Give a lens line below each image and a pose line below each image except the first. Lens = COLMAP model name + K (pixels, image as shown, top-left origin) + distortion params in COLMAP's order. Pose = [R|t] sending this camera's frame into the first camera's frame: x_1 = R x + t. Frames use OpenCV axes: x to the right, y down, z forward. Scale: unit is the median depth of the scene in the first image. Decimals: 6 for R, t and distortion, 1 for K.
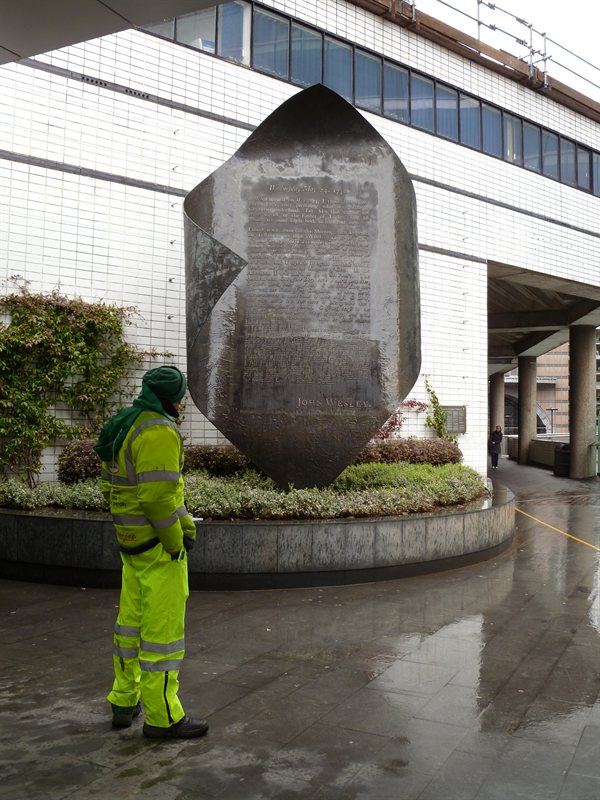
lens RADIAL K [[1013.5, 0, 302.1], [0, 1013.5, 381.4], [0, 0, 1]] dist [-0.096460, 0.053681]
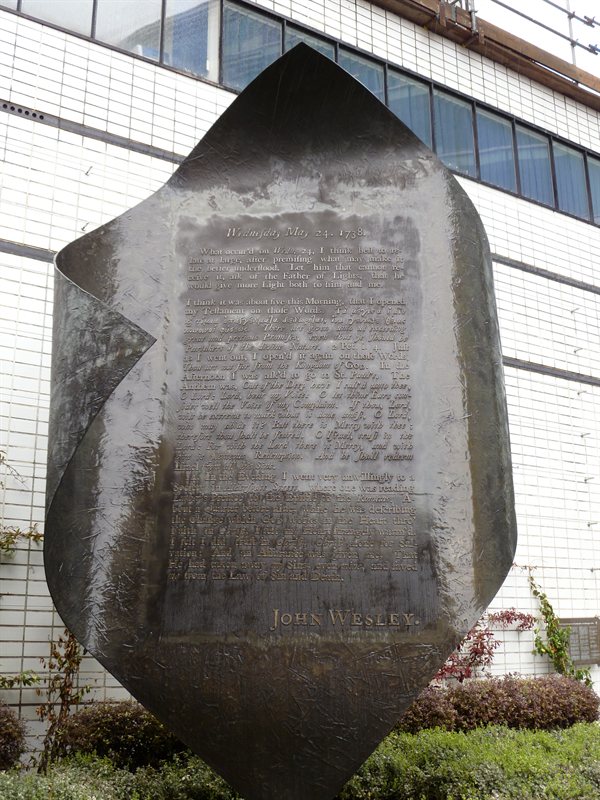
lens RADIAL K [[1013.5, 0, 302.1], [0, 1013.5, 381.4], [0, 0, 1]] dist [-0.096460, 0.053681]
pose [[0.994670, -0.043530, -0.093473, 0.058949], [0.022789, 0.976910, -0.212434, 0.011642], [0.100562, 0.209172, 0.972694, 0.463496]]
